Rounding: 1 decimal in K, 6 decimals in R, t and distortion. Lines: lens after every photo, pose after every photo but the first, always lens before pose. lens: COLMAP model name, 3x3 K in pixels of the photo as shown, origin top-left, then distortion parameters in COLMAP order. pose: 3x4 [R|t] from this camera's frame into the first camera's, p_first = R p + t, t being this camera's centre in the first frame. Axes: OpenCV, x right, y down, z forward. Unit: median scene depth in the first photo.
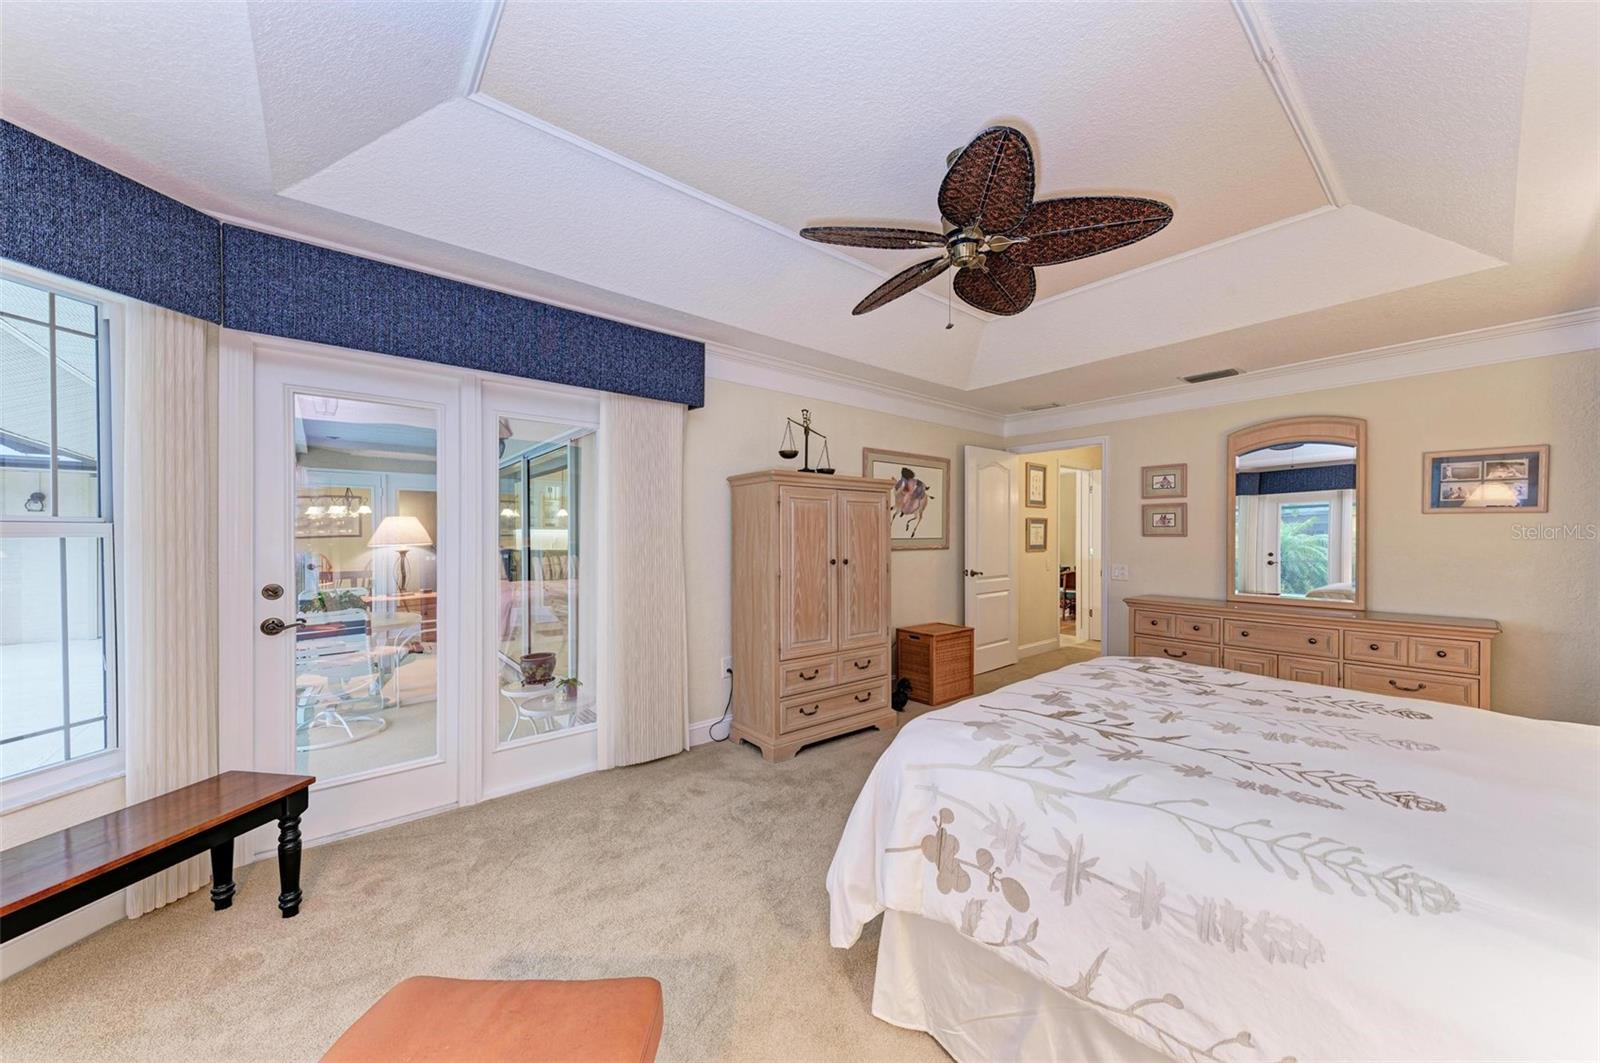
lens RADIAL K [[559.3, 0, 791.7], [0, 559.3, 536.2], [0, 0, 1]] dist [-0.002816, -0.000319]
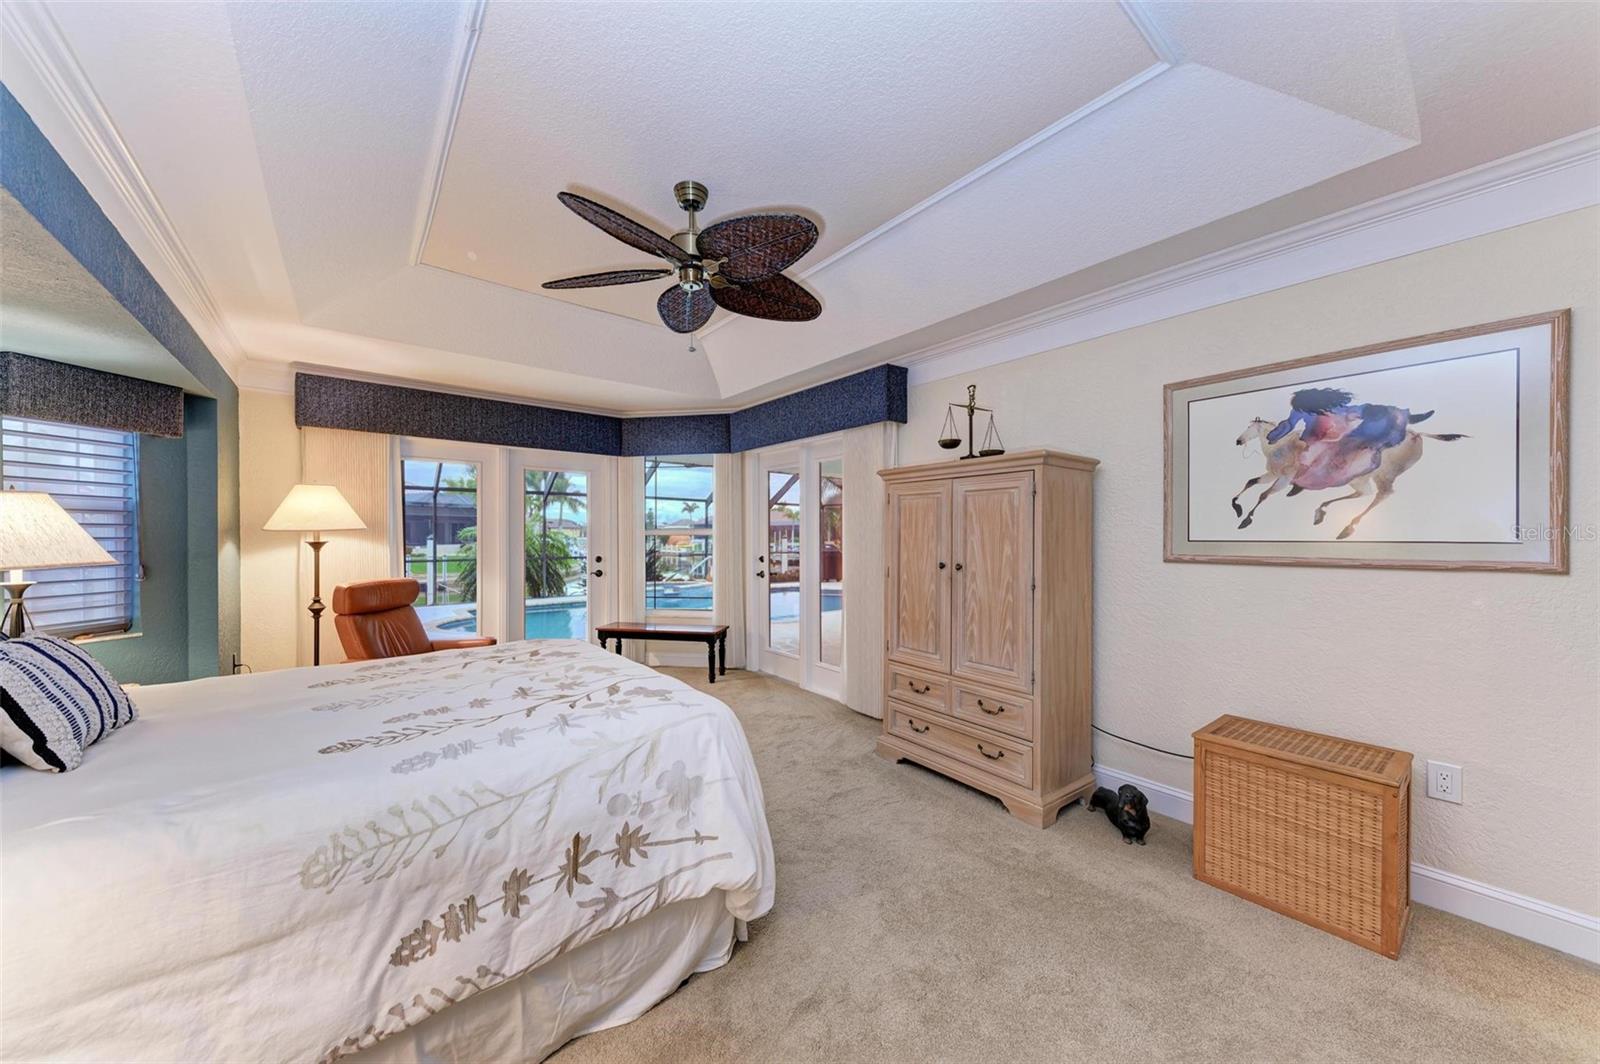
lens RADIAL K [[559.3, 0, 802.9], [0, 559.3, 536.4], [0, 0, 1]] dist [-0.002816, -0.000319]
pose [[-0.014404, -0.000981, -0.999896, 0.896806], [-0.008213, 0.999966, -0.000863, 0.004750], [0.999863, 0.008199, -0.014411, 0.781823]]
